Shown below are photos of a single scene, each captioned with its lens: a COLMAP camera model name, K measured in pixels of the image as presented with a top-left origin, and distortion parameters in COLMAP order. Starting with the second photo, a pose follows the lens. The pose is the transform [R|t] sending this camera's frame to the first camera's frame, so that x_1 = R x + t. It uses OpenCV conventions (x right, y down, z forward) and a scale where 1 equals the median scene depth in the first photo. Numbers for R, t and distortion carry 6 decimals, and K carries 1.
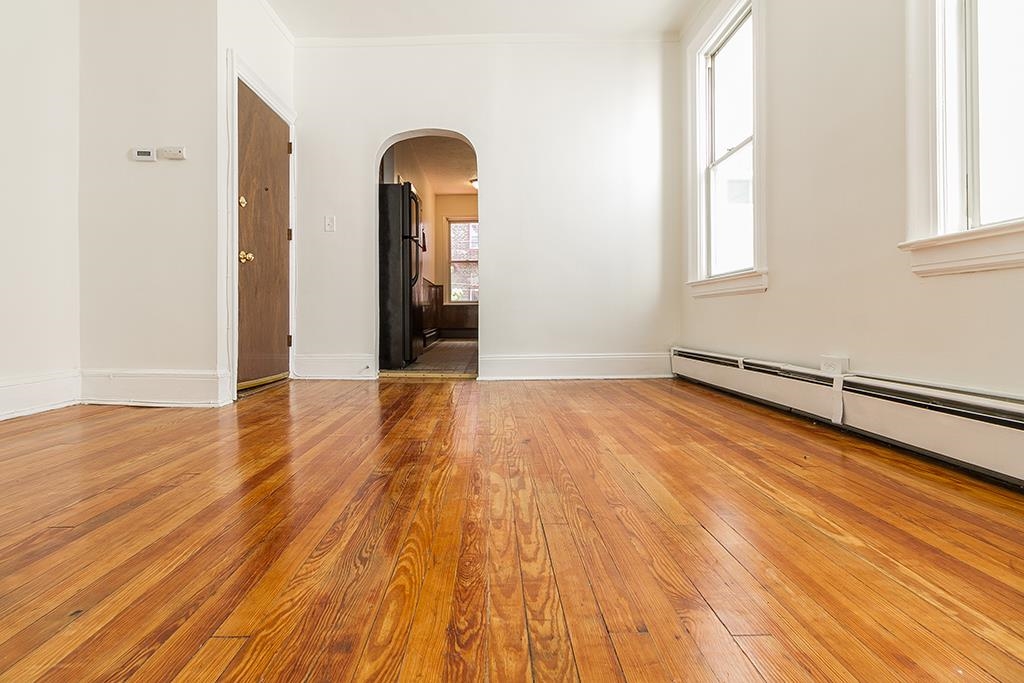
lens RADIAL K [[484.0, 0, 488.5], [0, 484.0, 316.9], [0, 0, 1]] dist [-0.004042, 0.000093]
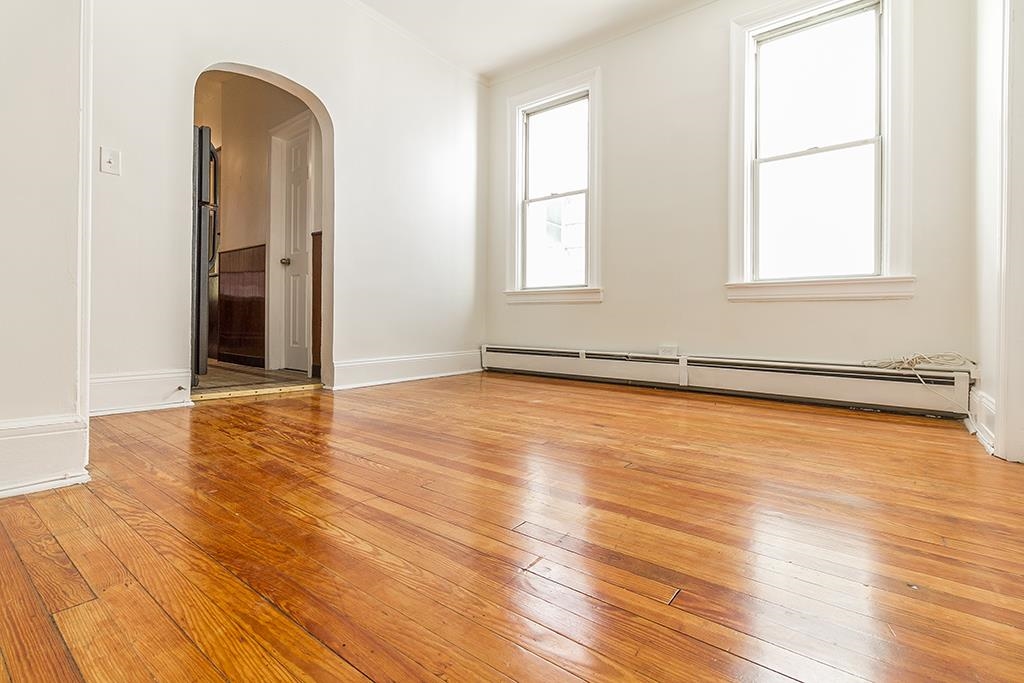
lens RADIAL K [[482.9, 0, 511.8], [0, 482.9, 316.0], [0, 0, 1]] dist [0.017007, 0.000027]
pose [[0.612534, 0.017513, 0.790250, -0.562014], [-0.017018, 0.999815, -0.008967, 0.001356], [-0.790261, -0.007956, 0.612719, 0.248815]]
